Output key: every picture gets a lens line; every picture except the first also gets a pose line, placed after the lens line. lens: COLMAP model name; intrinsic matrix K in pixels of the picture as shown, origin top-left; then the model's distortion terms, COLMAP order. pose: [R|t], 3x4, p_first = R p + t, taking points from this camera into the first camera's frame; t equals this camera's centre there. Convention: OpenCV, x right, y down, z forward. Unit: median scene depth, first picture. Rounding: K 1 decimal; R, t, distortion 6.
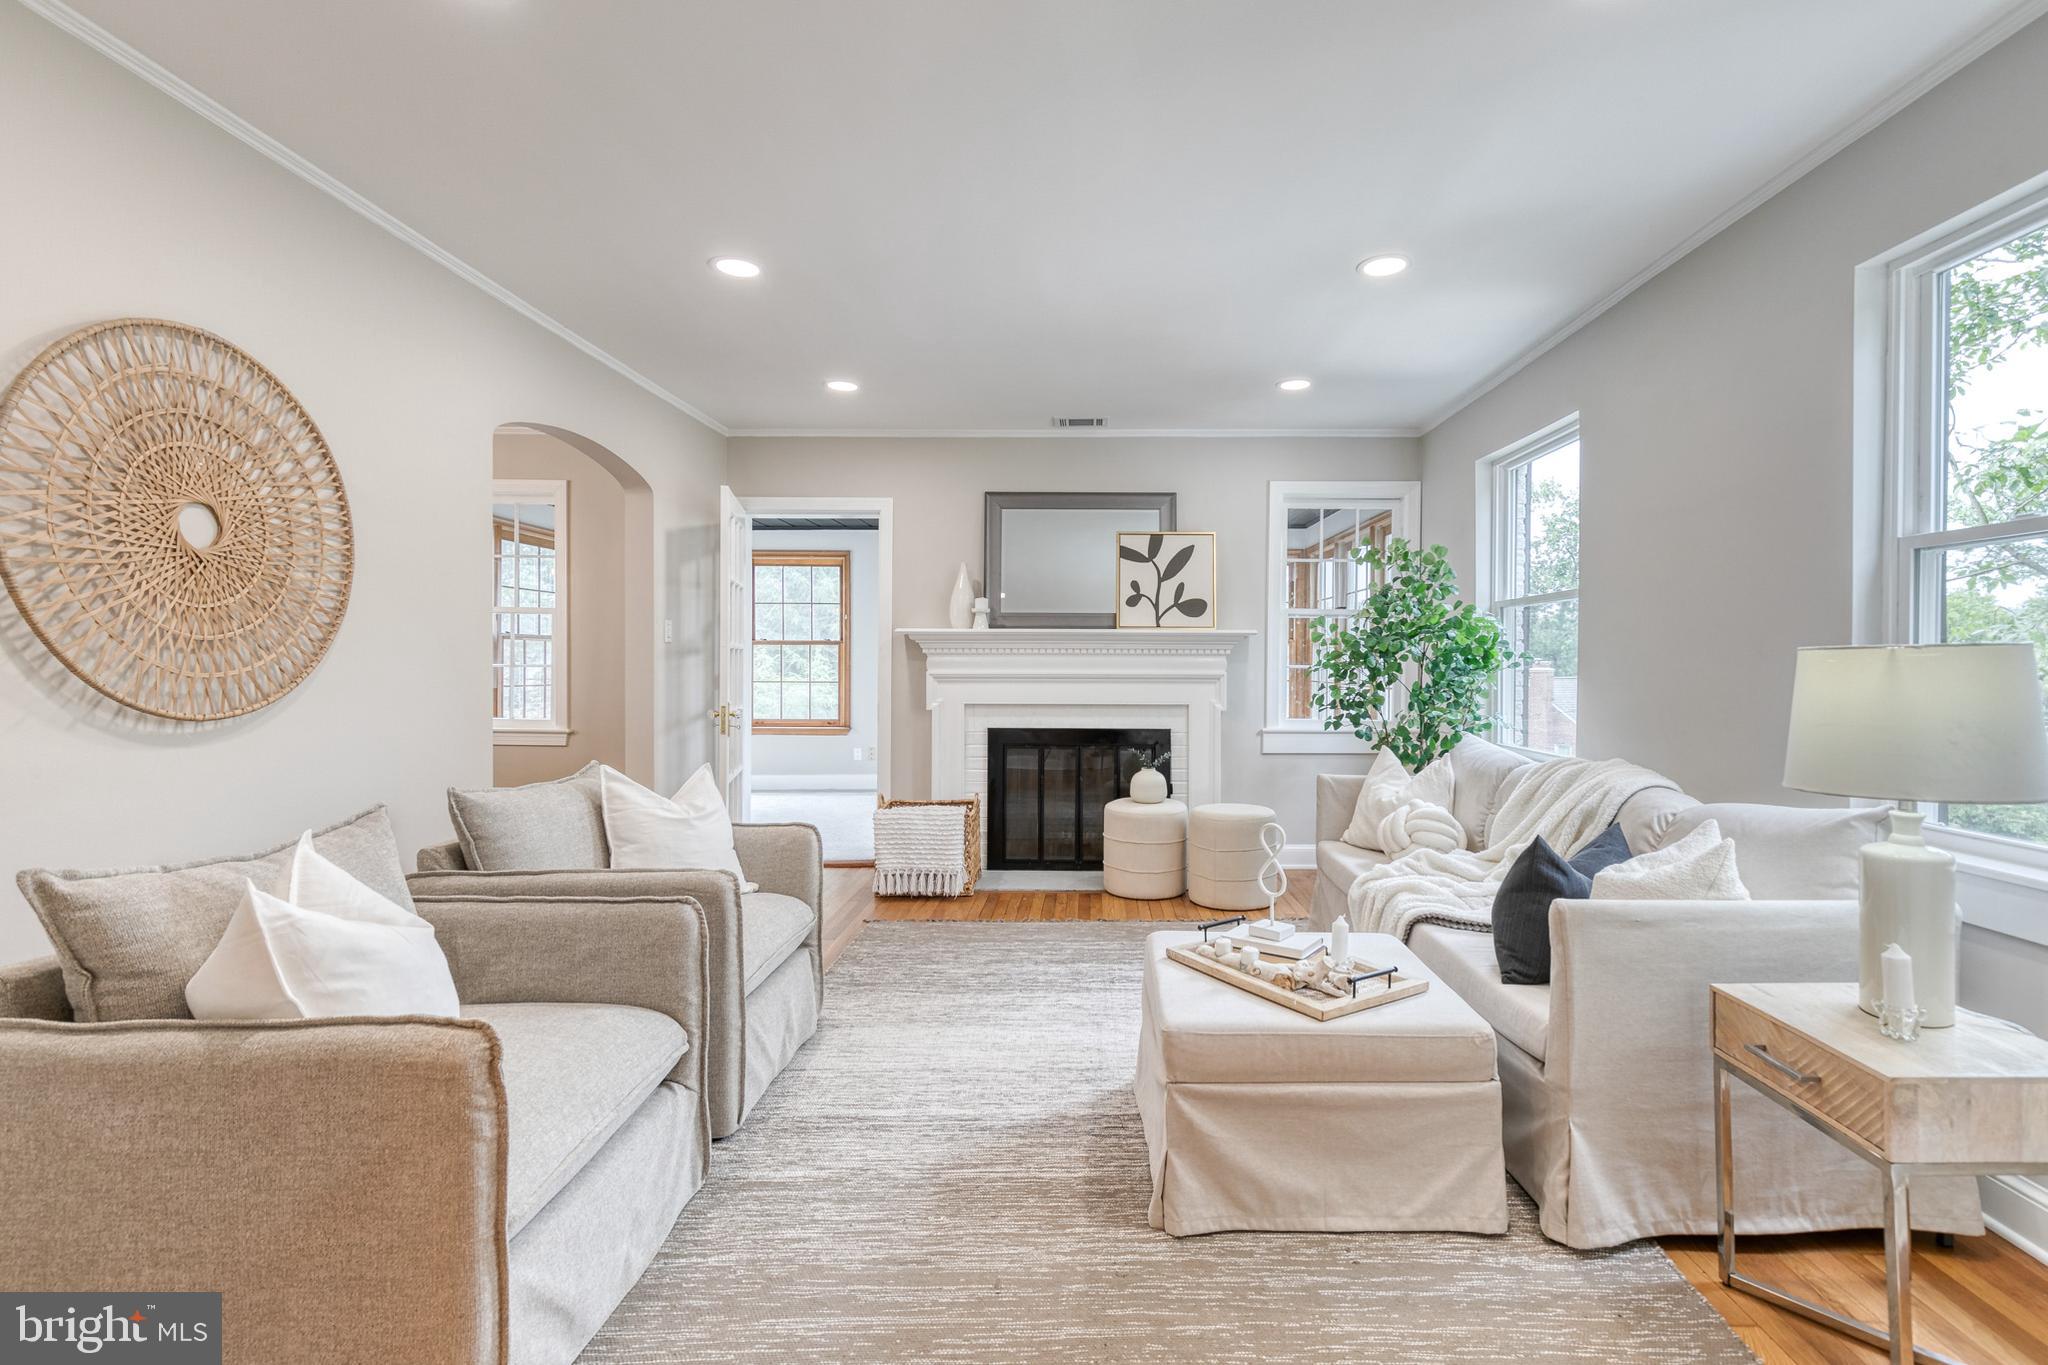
lens RADIAL K [[935.0, 0, 1031.5], [0, 935.0, 669.6], [0, 0, 1]] dist [0.007532, -0.001596]
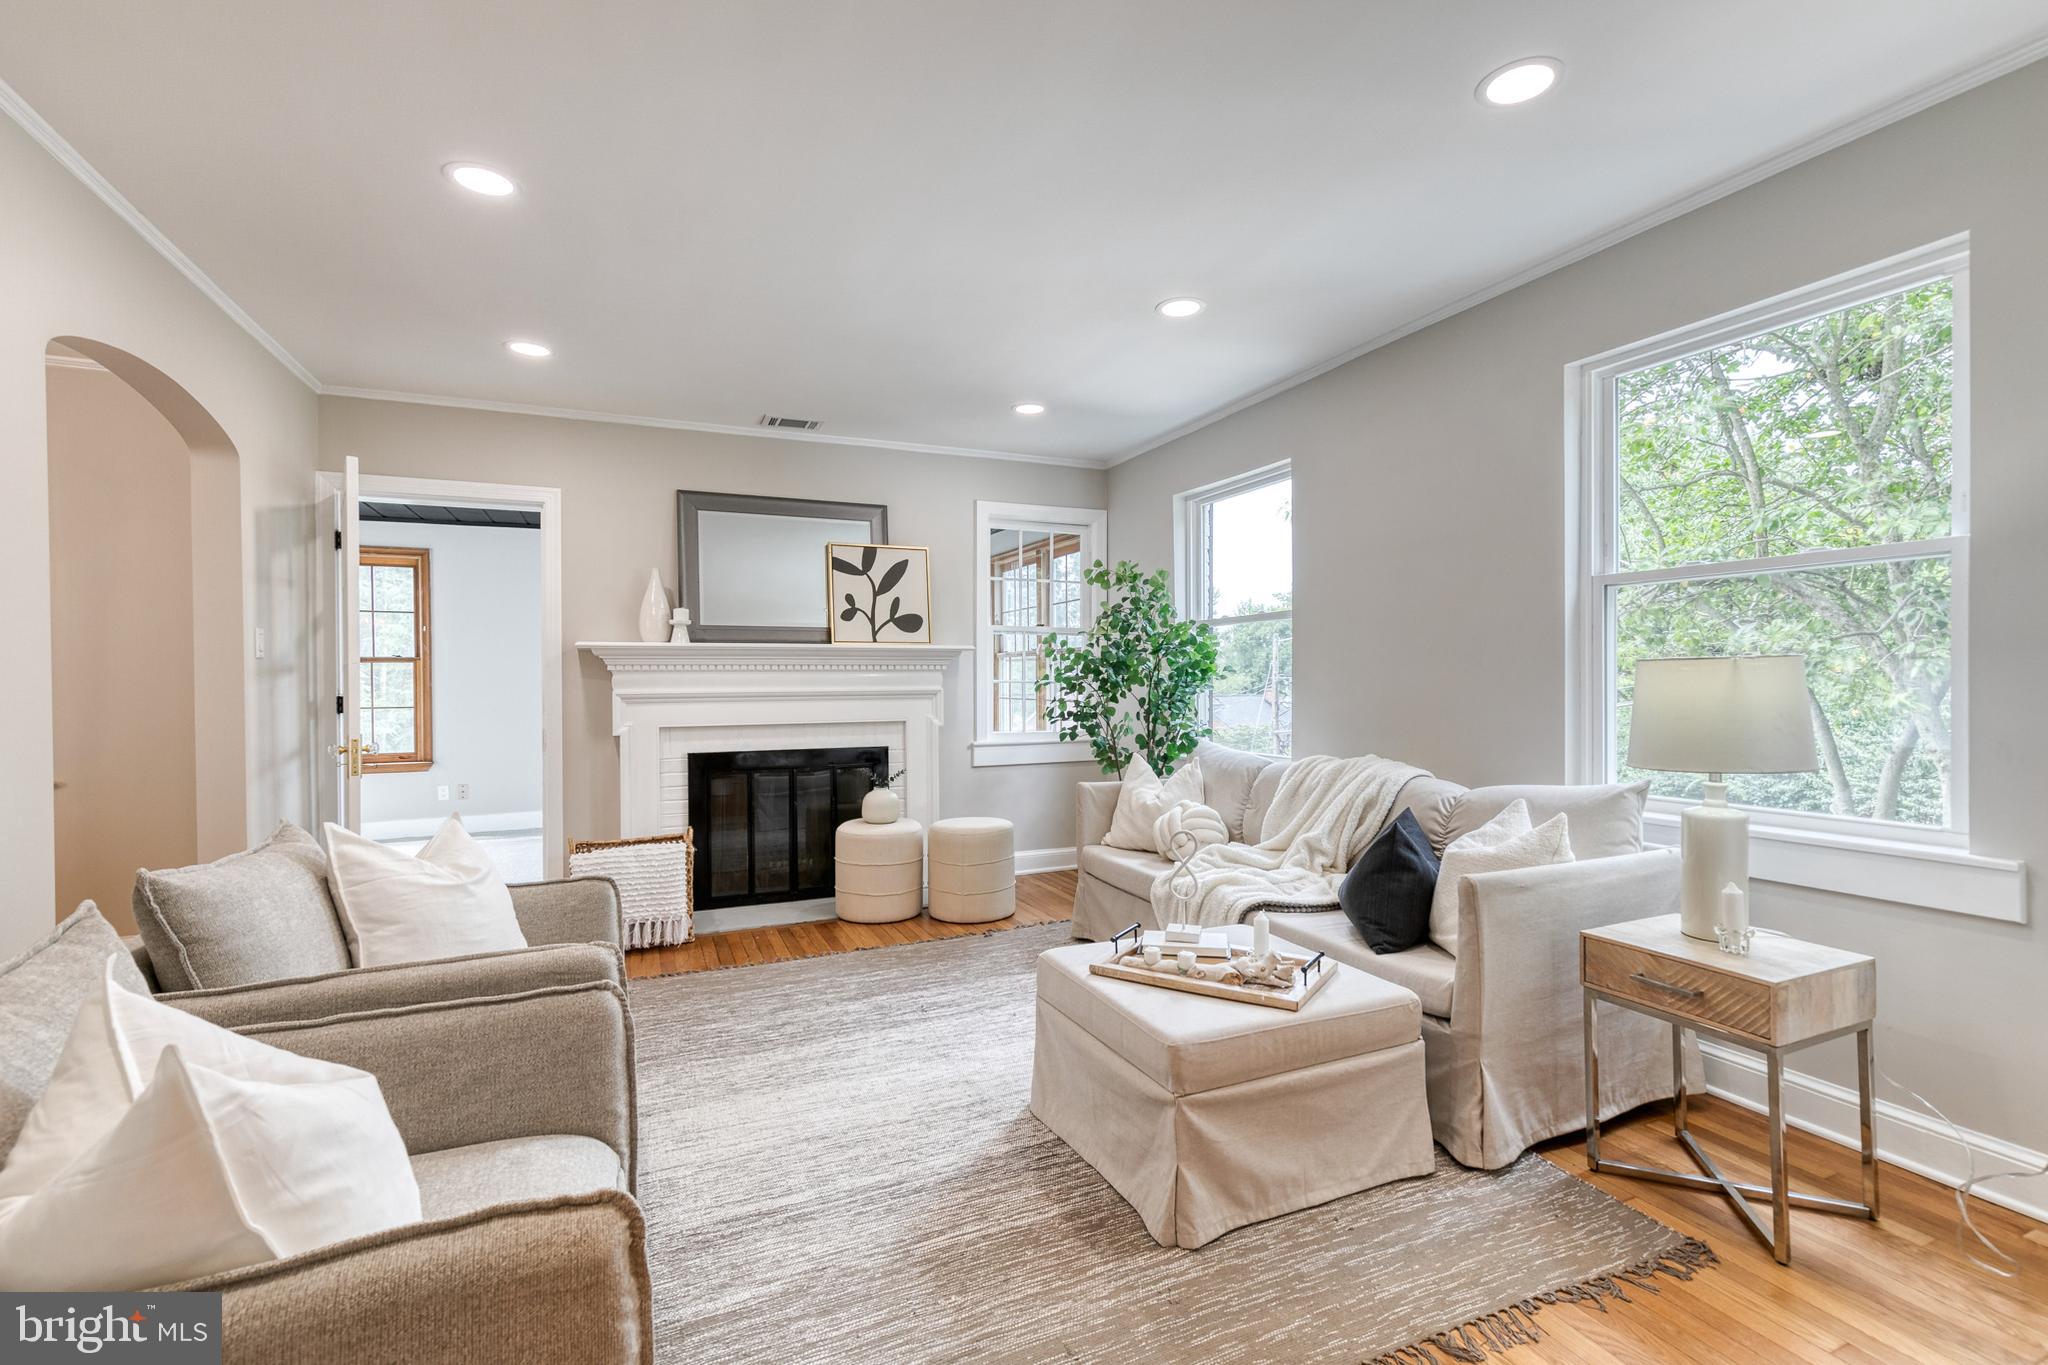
lens RADIAL K [[935.0, 0, 987.6], [0, 935.0, 689.7], [0, 0, 1]] dist [0.007532, -0.001596]
pose [[0.910692, -0.013920, 0.412852, -0.340966], [0.012941, 0.999903, 0.005166, 0.000606], [-0.412883, 0.000639, 0.910784, 0.137108]]
